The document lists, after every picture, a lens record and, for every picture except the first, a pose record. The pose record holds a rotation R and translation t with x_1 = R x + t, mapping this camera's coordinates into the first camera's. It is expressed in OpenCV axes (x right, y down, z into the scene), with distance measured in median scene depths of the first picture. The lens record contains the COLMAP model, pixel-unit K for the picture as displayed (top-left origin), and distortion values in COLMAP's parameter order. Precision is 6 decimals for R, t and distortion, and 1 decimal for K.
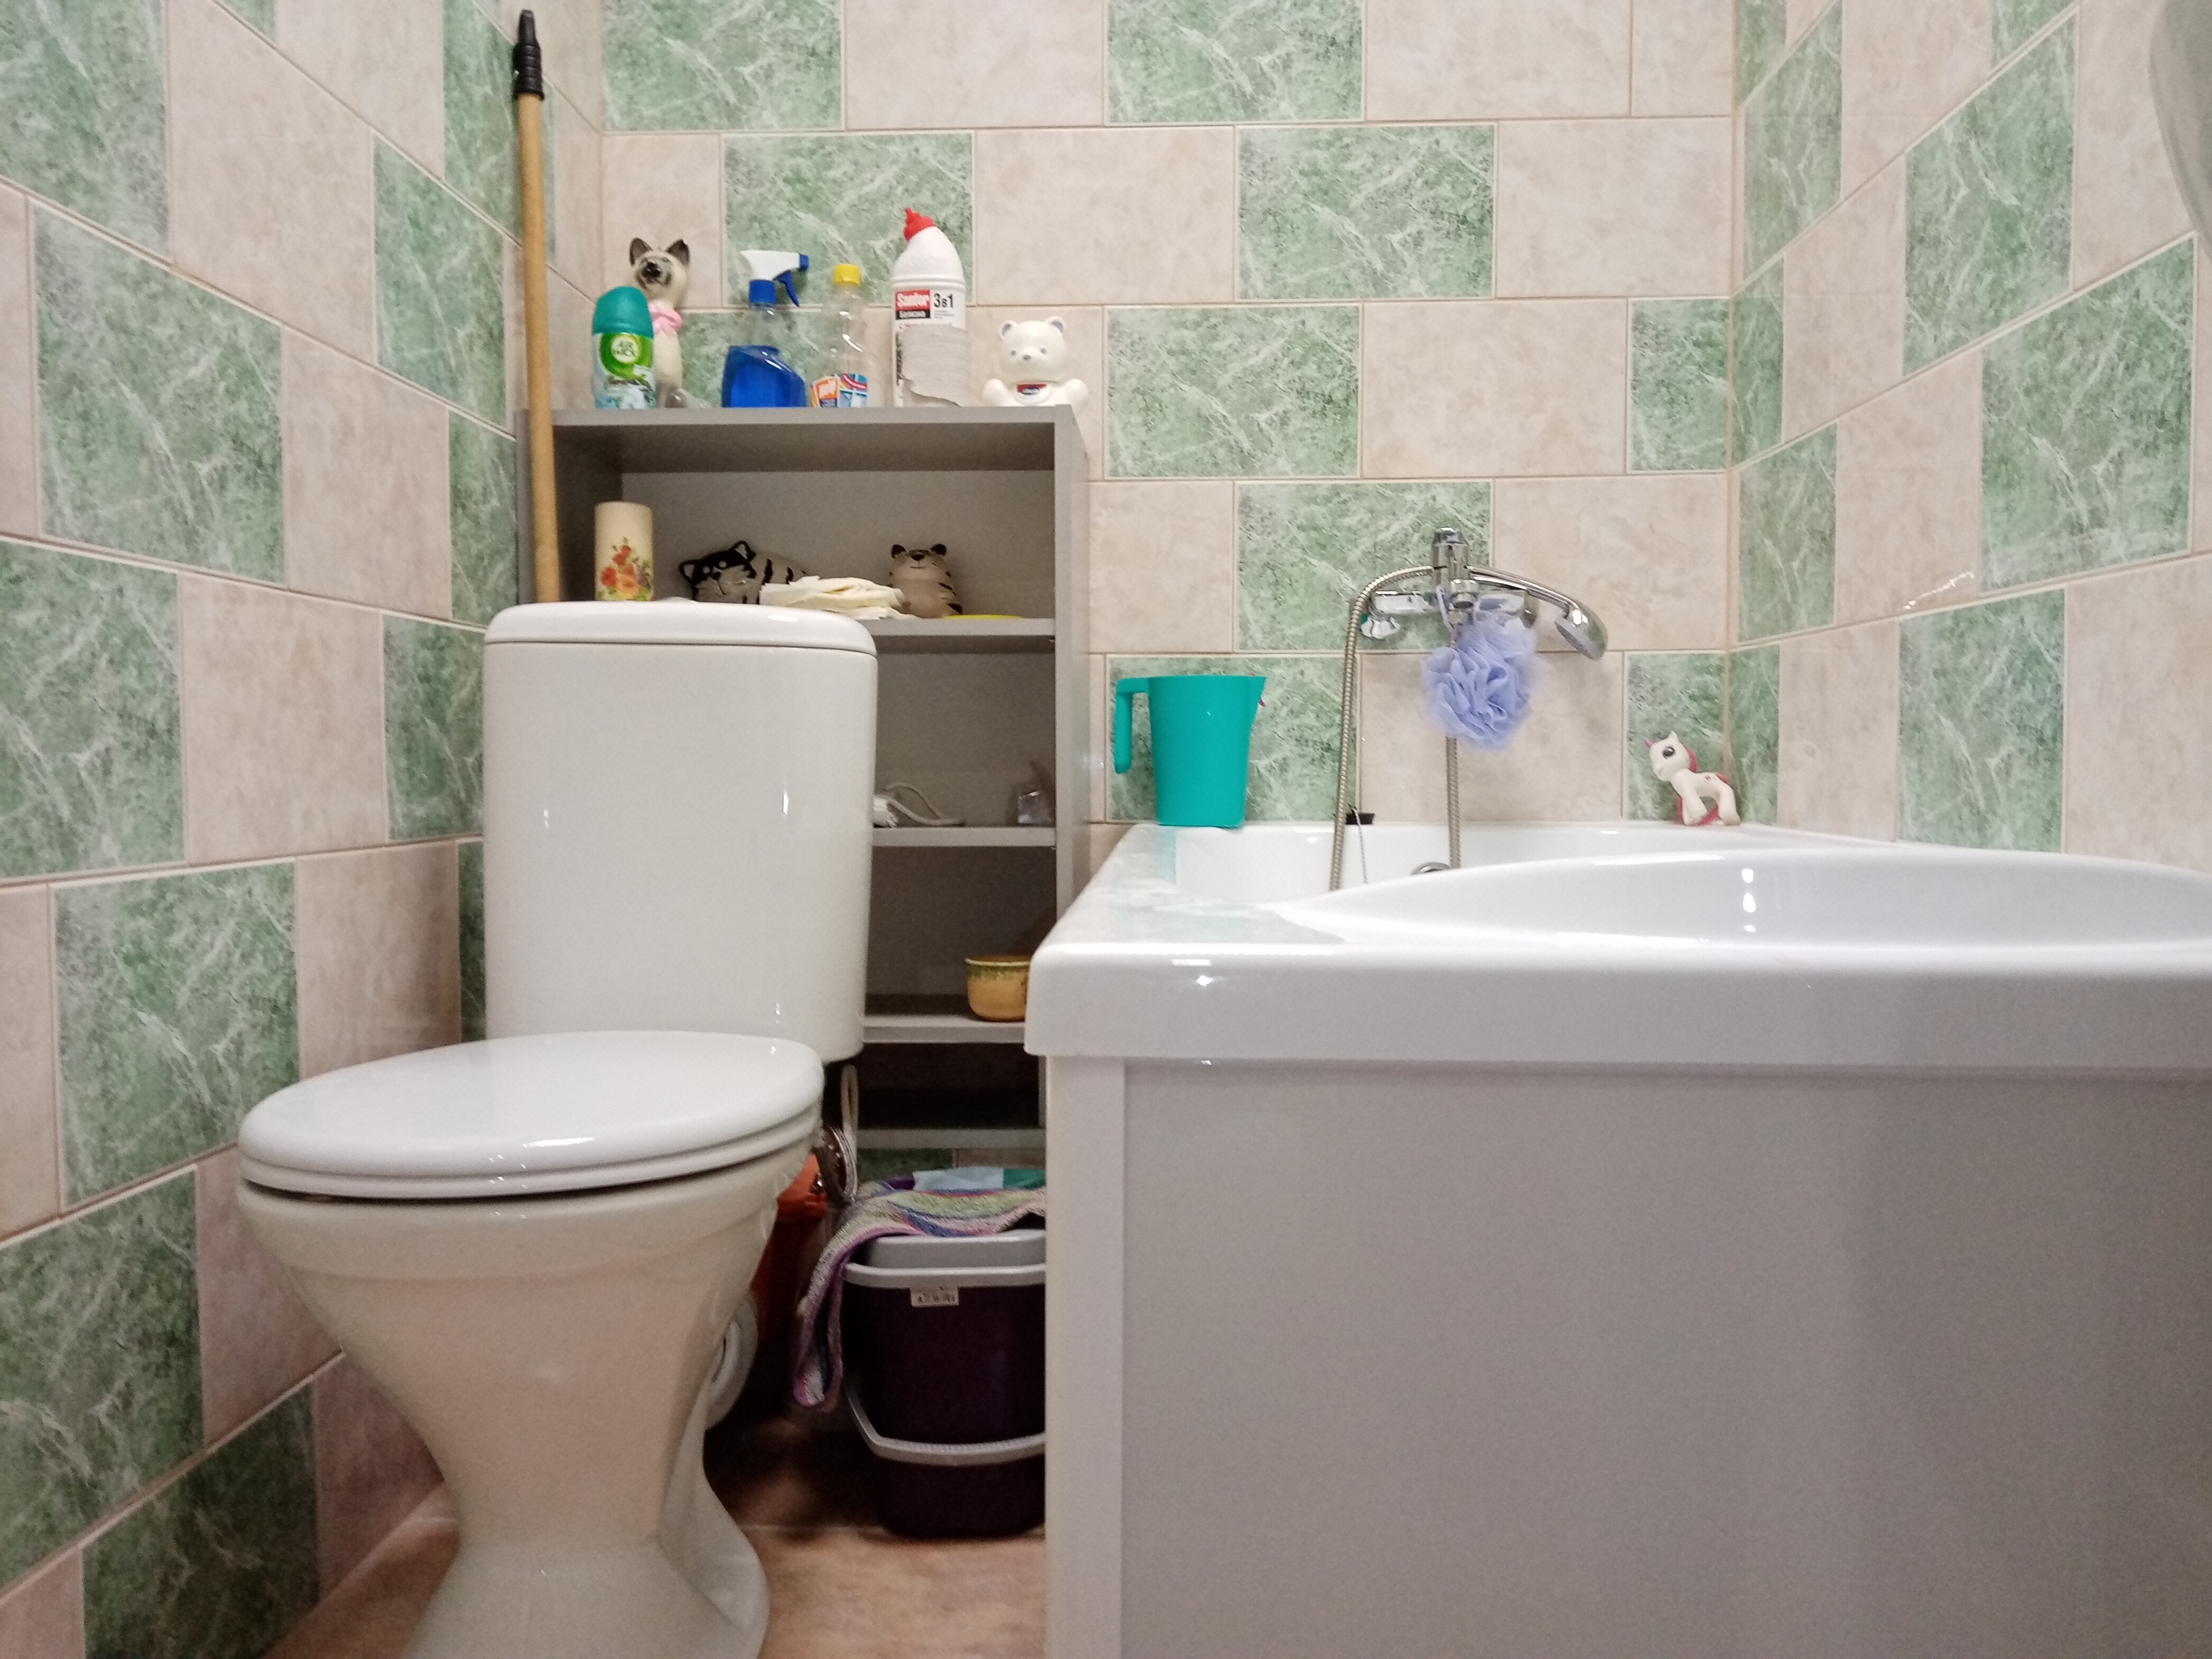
lens RADIAL K [[1755.5, 0, 1119.3], [0, 1755.5, 849.6], [0, 0, 1]] dist [0.094854, -0.184219]
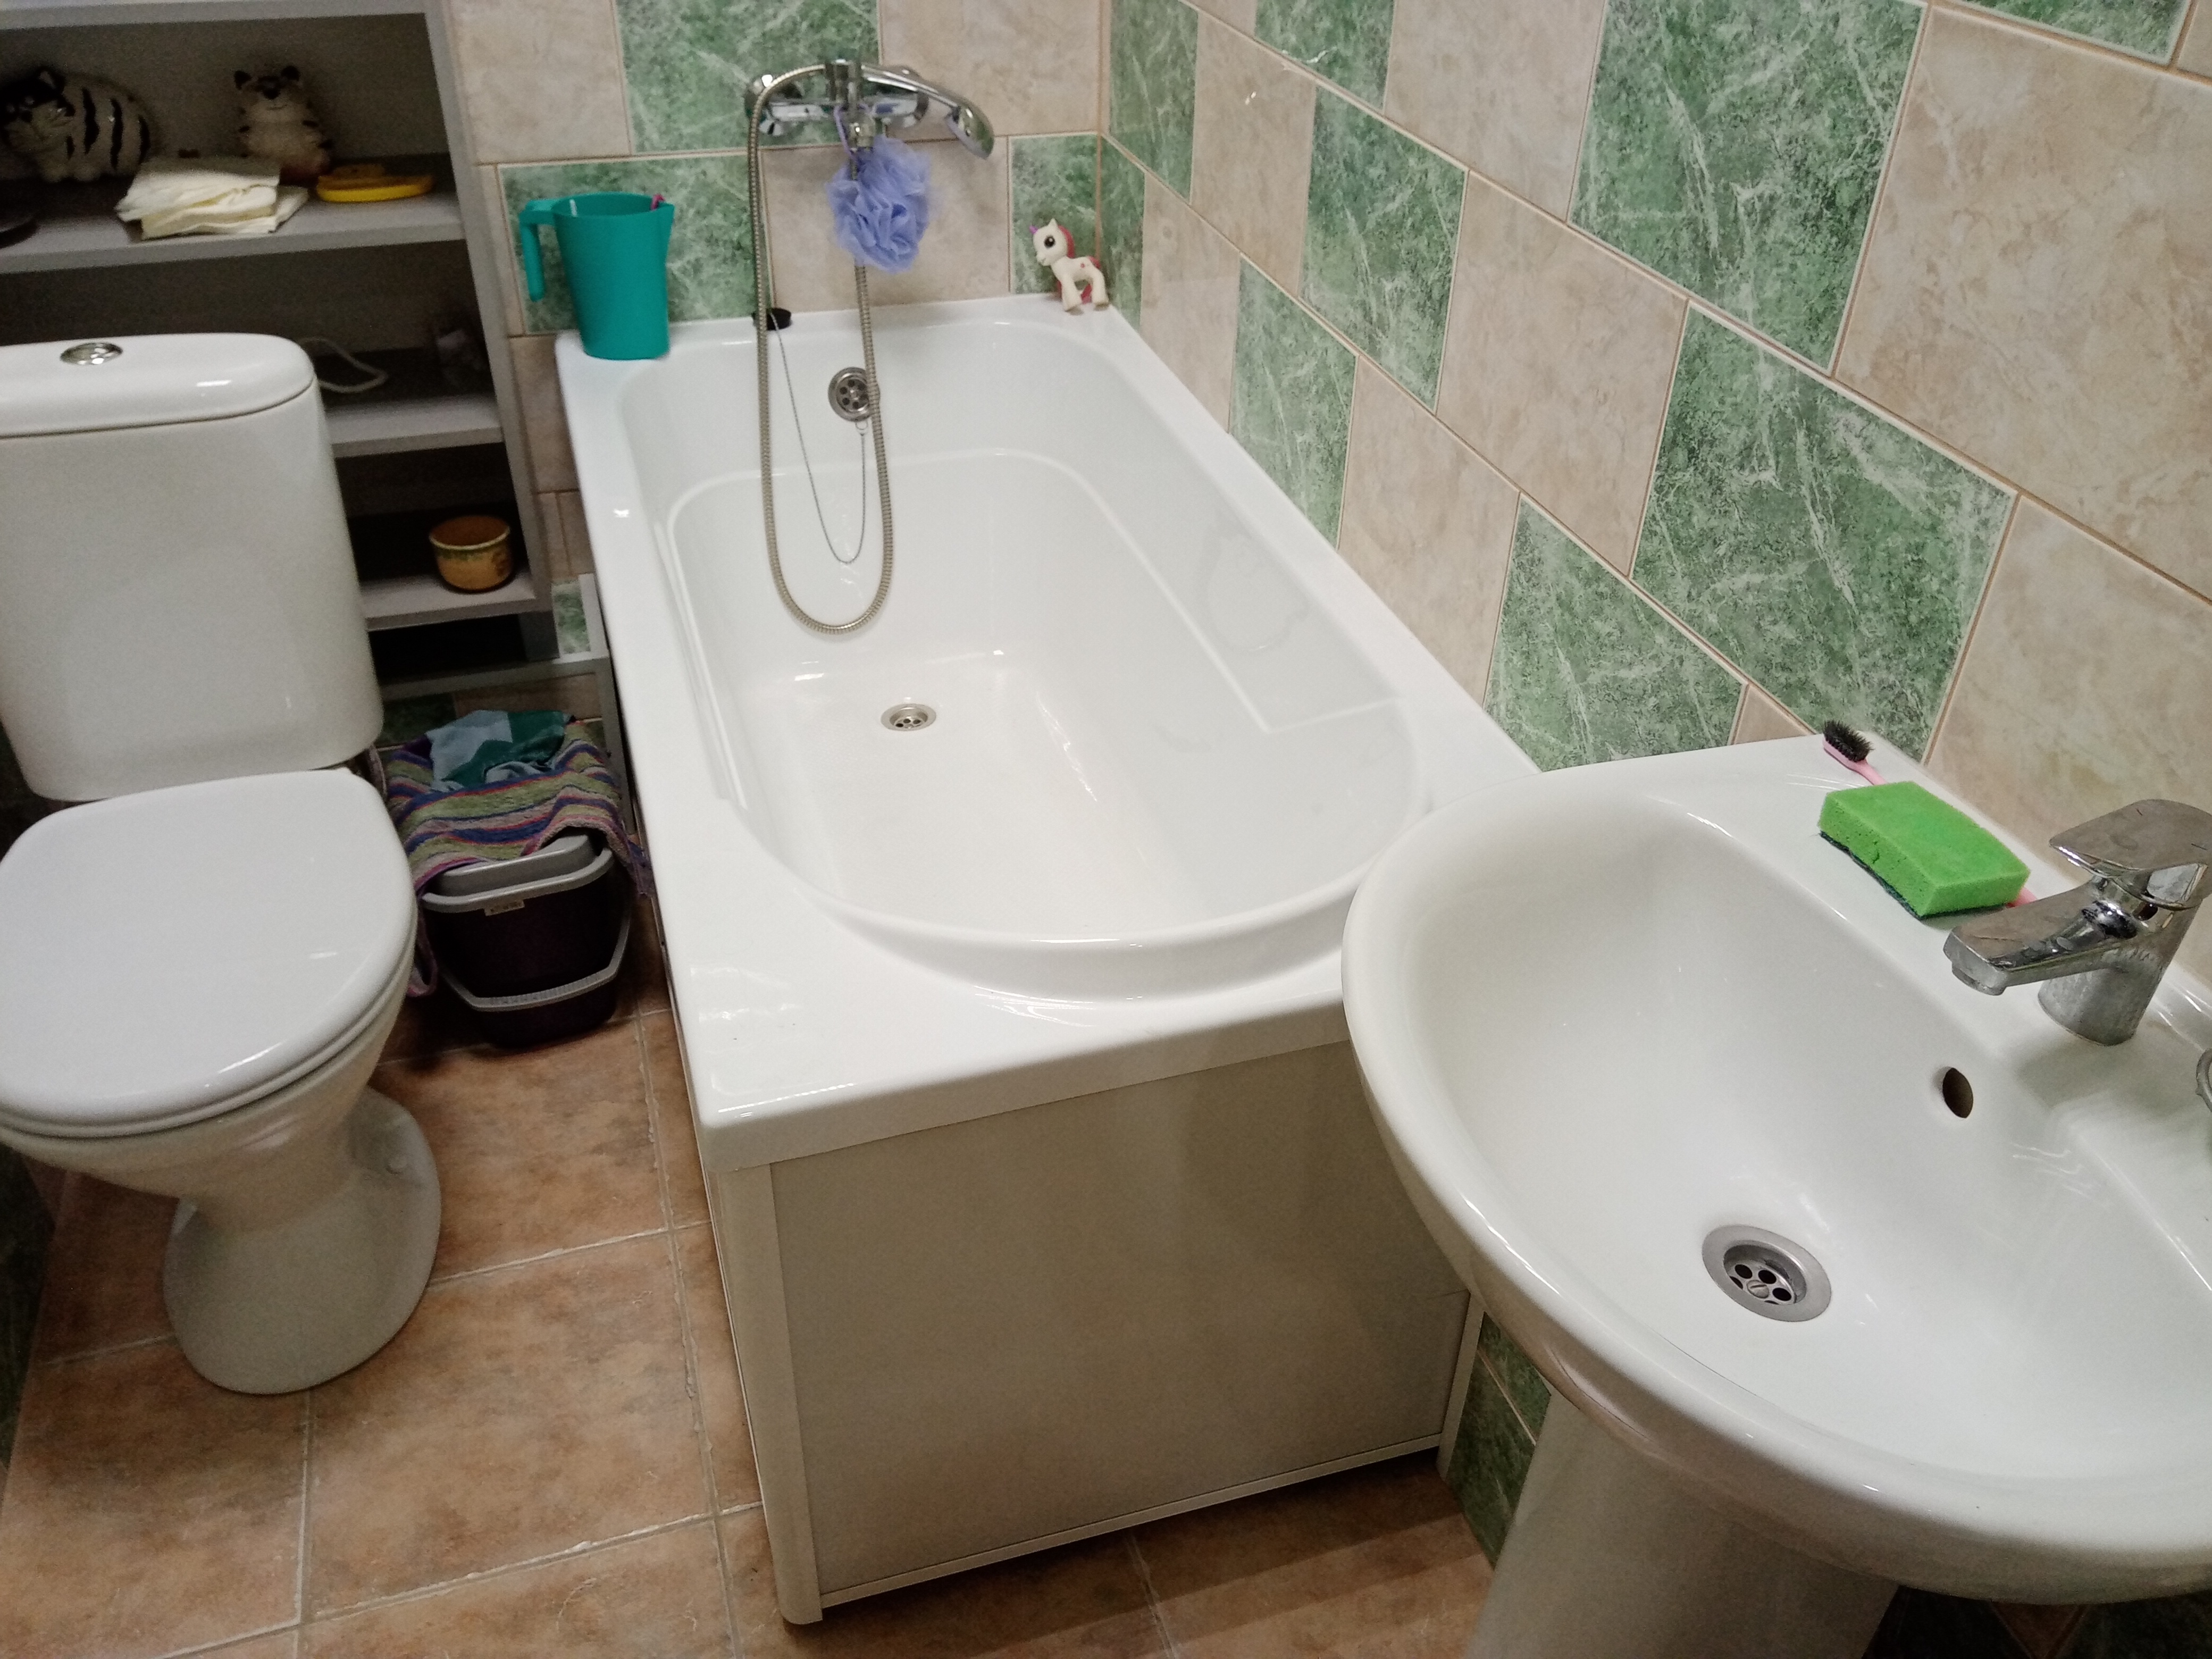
lens RADIAL K [[1797.8, 0, 1106.0], [0, 1797.8, 829.5], [0, 0, 1]] dist [0.084987, -0.087137]
pose [[0.940911, -0.177264, 0.288554, -0.047256], [-0.008774, 0.839018, 0.544033, -0.356877], [-0.338539, -0.514418, 0.787887, -0.091359]]
